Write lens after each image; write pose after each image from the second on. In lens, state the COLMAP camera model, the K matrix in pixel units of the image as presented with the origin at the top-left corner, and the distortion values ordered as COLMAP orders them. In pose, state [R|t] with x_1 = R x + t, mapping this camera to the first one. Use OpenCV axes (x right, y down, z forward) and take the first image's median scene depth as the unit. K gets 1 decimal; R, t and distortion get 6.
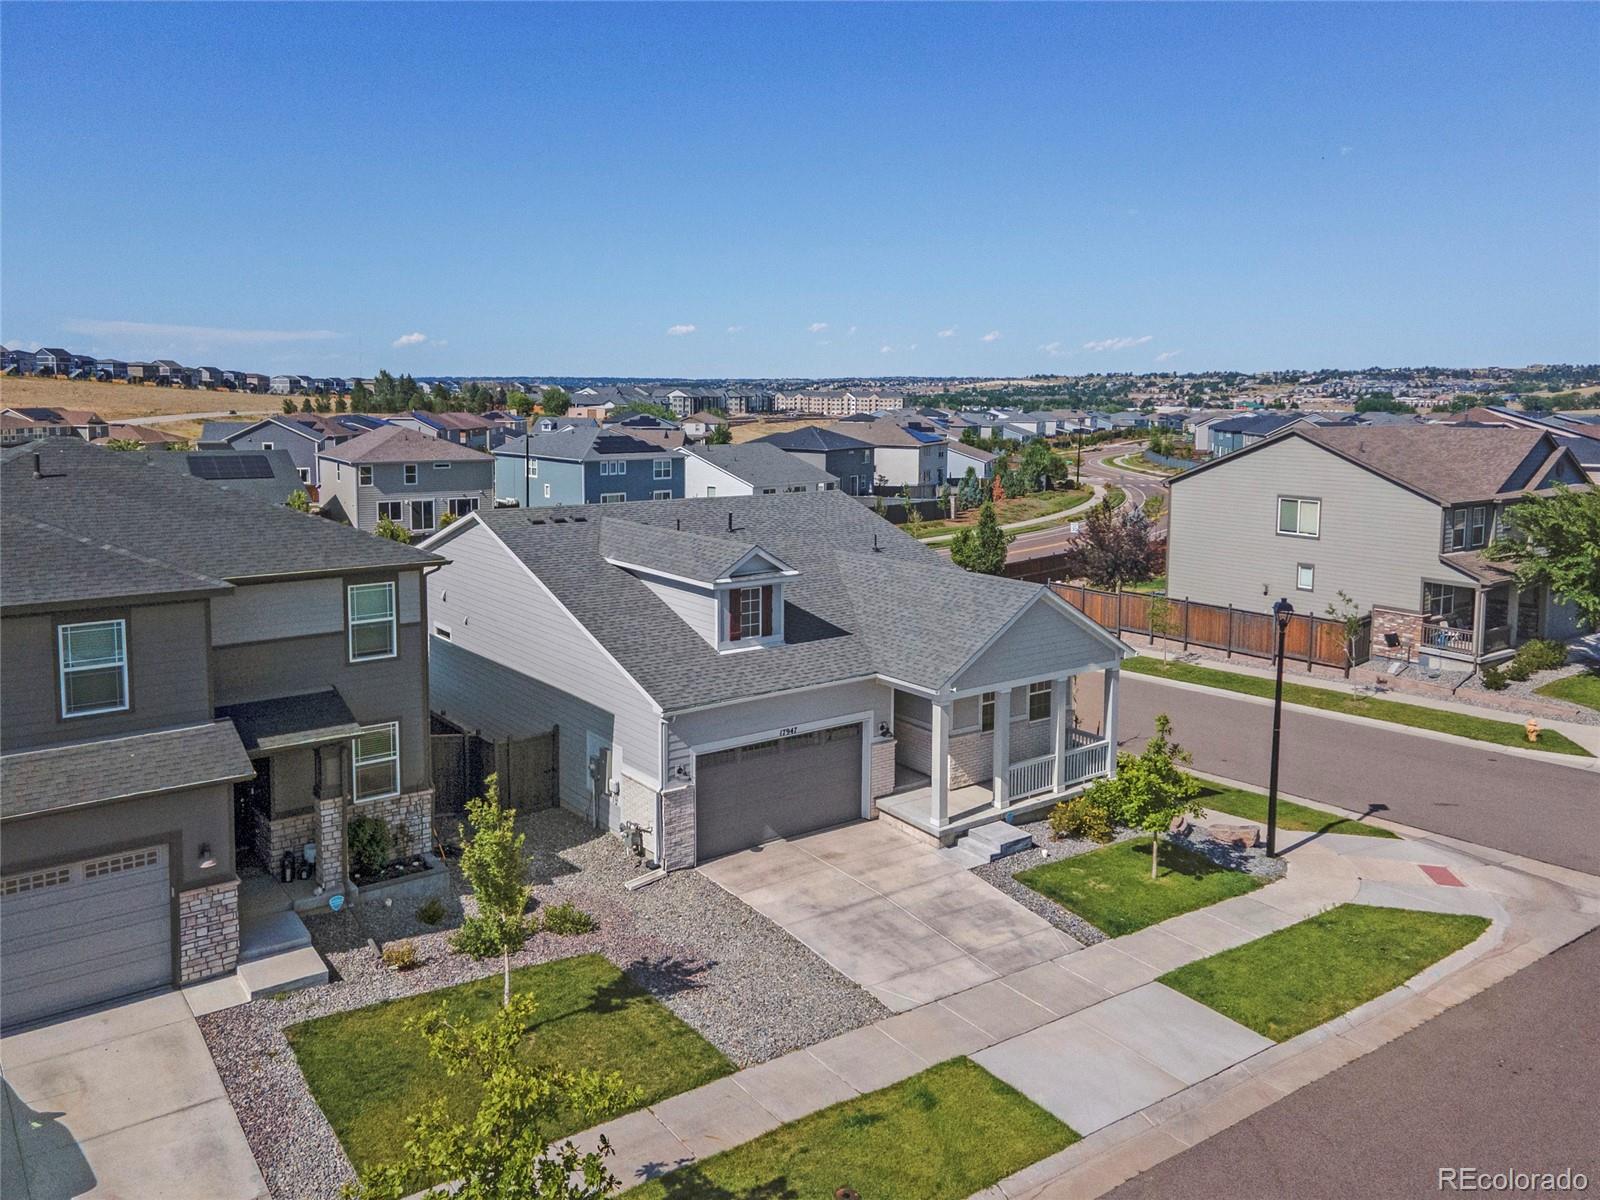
lens RADIAL K [[1181.7, 0, 800.0], [0, 1181.7, 600.0], [0, 0, 1]] dist [0.053829, -0.003898]
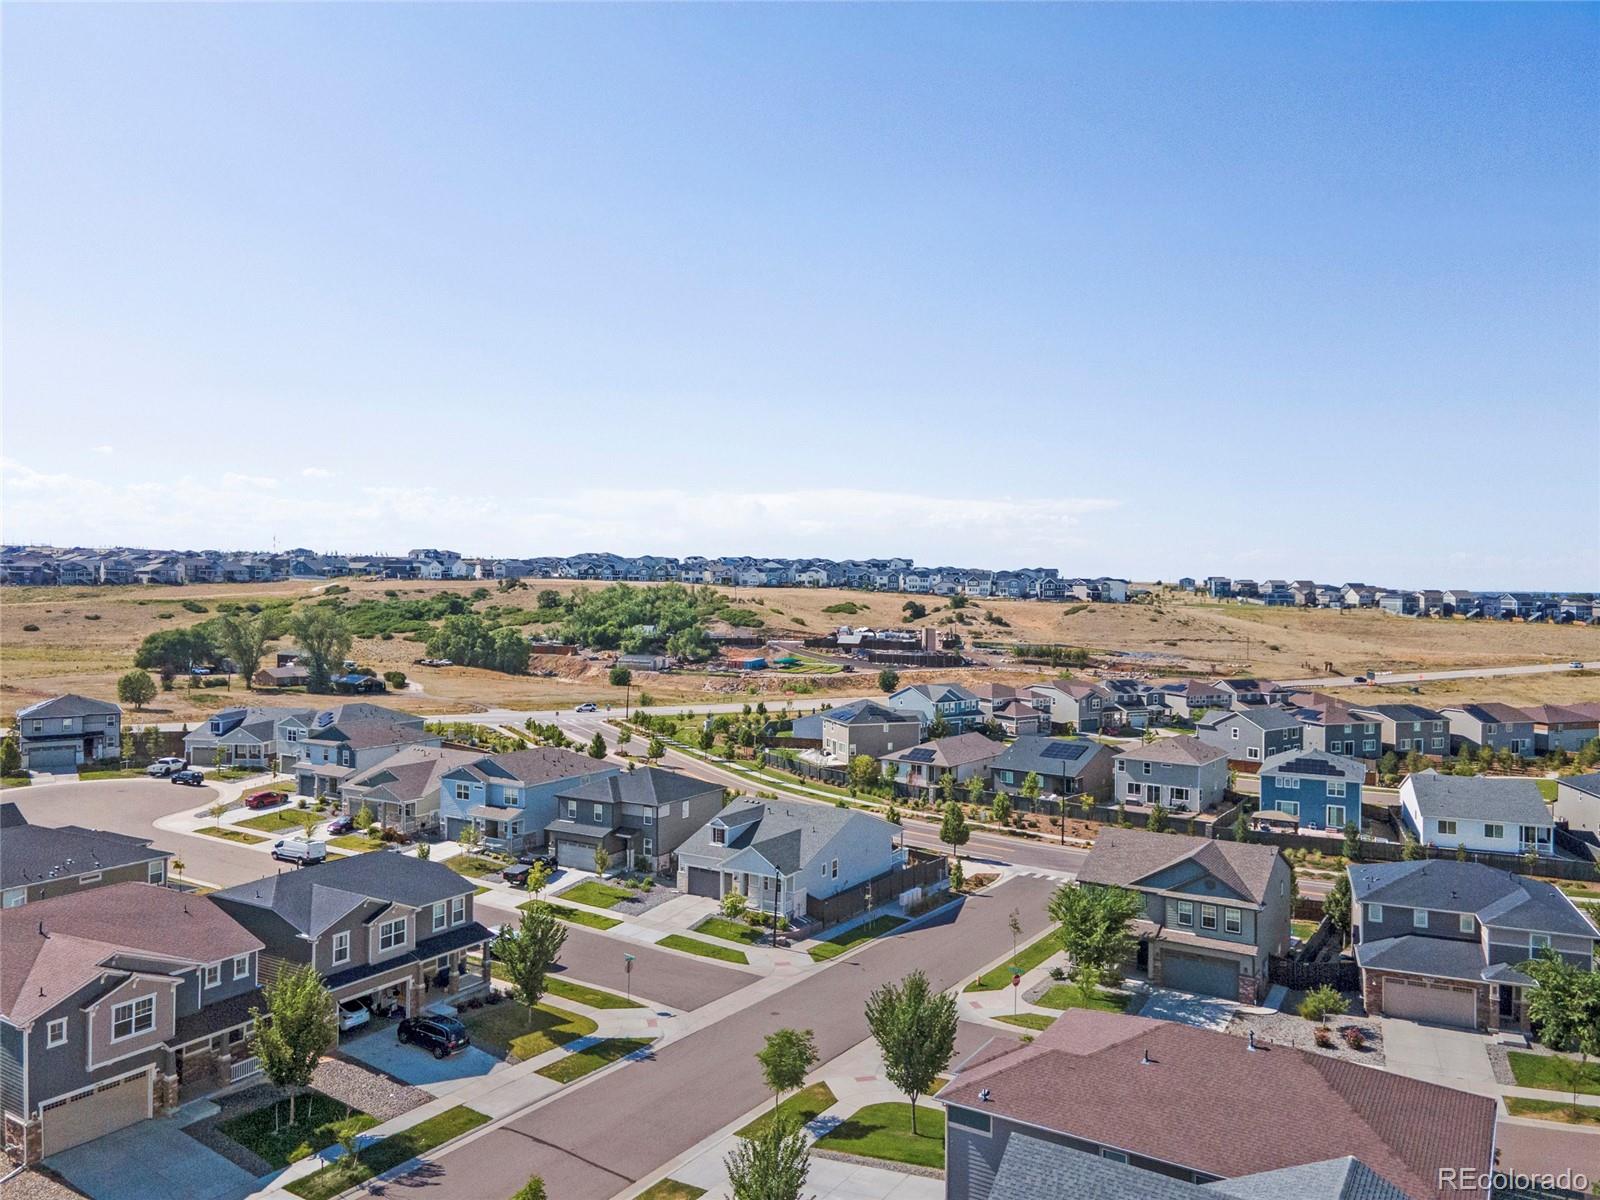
lens RADIAL K [[1181.7, 0, 800.0], [0, 1181.7, 600.0], [0, 0, 1]] dist [0.053829, -0.003898]
pose [[0.365856, 0.010838, -0.930608, 3.342482], [-0.168878, 0.984105, -0.054931, -0.532177], [0.915221, 0.177256, 0.361871, -0.254071]]
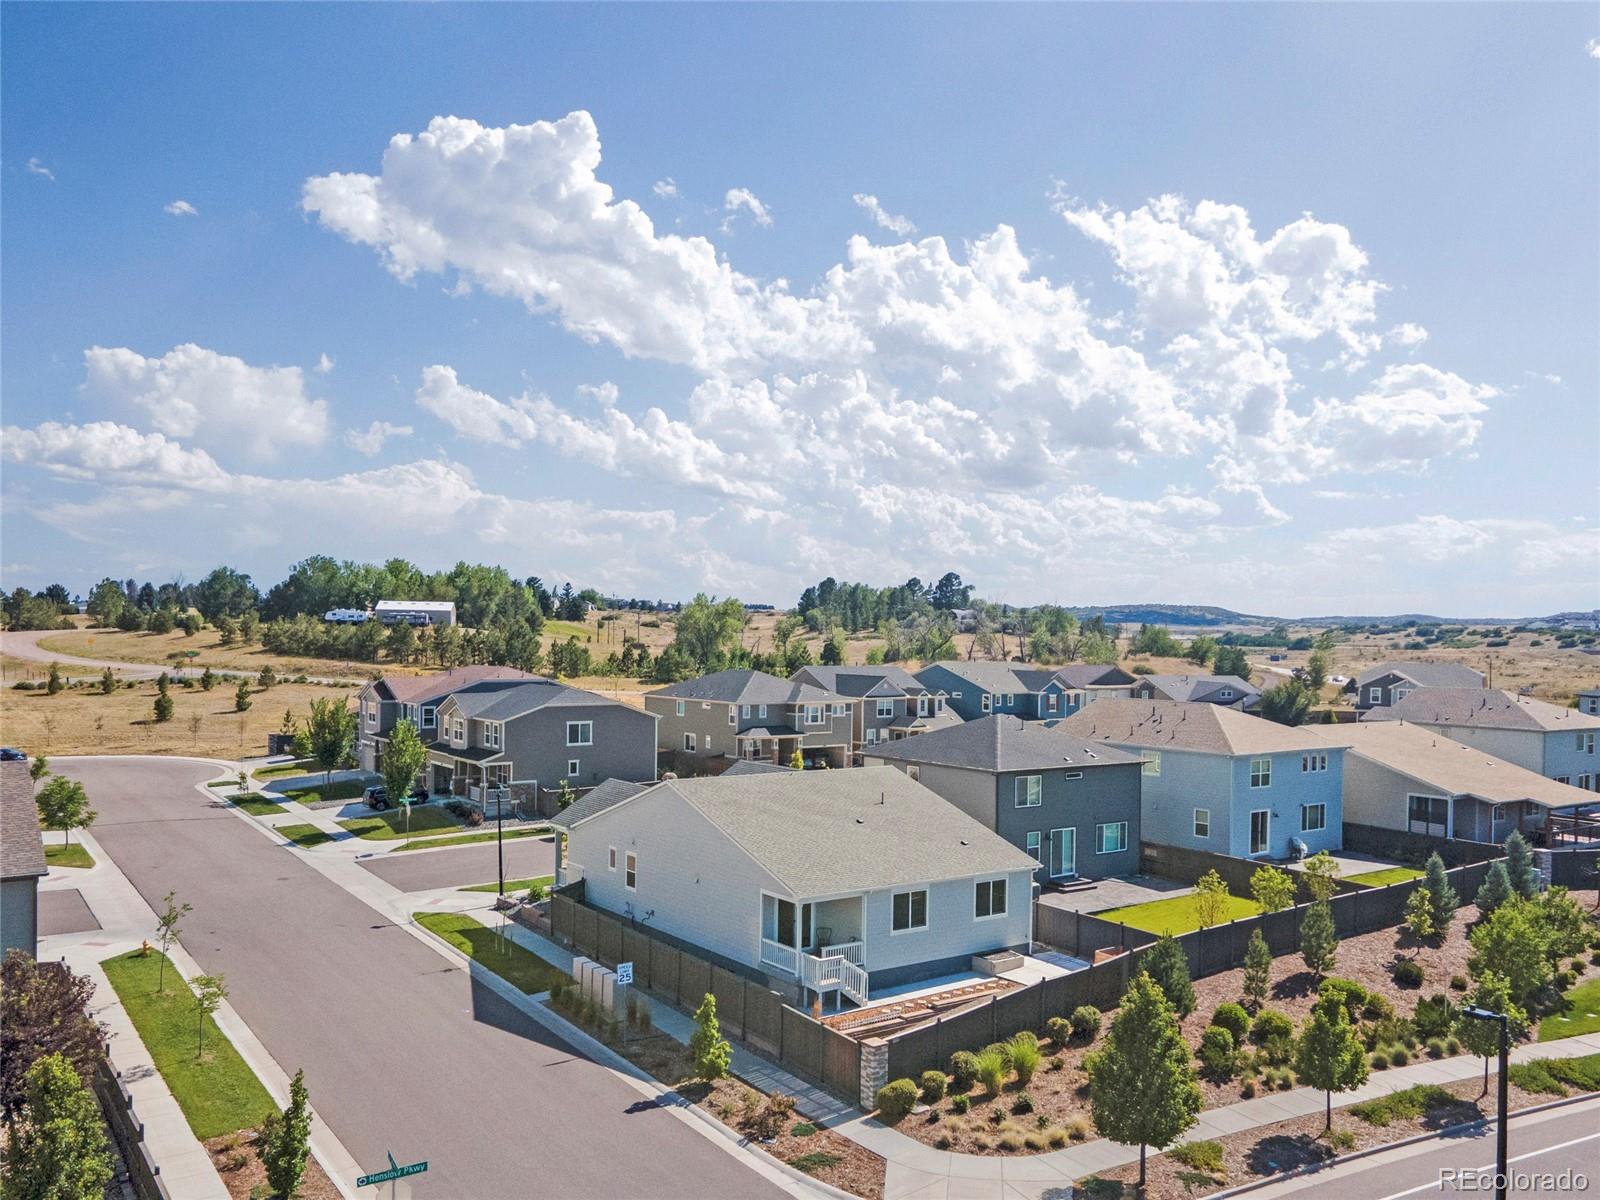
lens RADIAL K [[1181.7, 0, 800.0], [0, 1181.7, 600.0], [0, 0, 1]] dist [0.053829, -0.003898]
pose [[-0.999757, -0.020023, -0.009175, -0.129477], [-0.021161, 0.988772, 0.147925, -0.680121], [0.006110, 0.148084, -0.988956, 3.087325]]
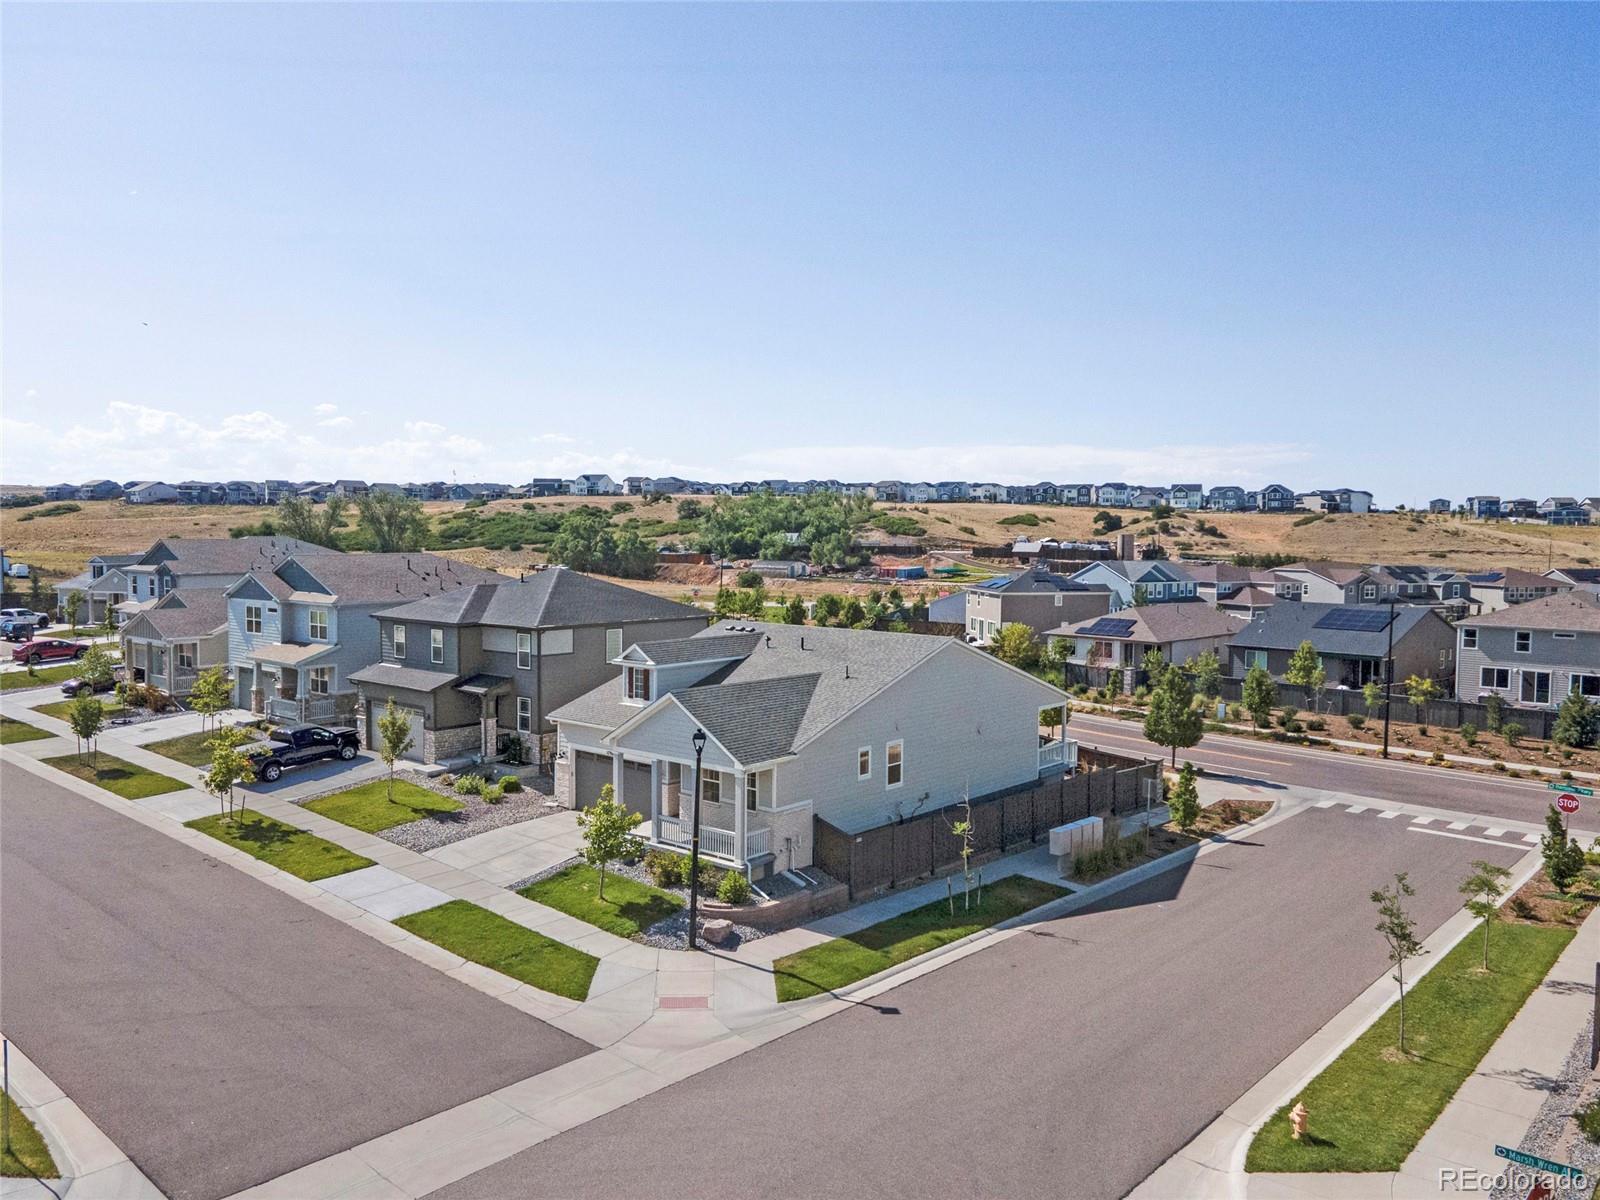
lens RADIAL K [[1177.5, 0, 797.9], [0, 1177.5, 633.7], [0, 0, 1]] dist [0.044910, 0.000454]
pose [[0.212507, 0.077877, -0.974051, 1.529229], [-0.177410, 0.983327, 0.039914, -0.156816], [0.960919, 0.164325, 0.222781, 0.777894]]
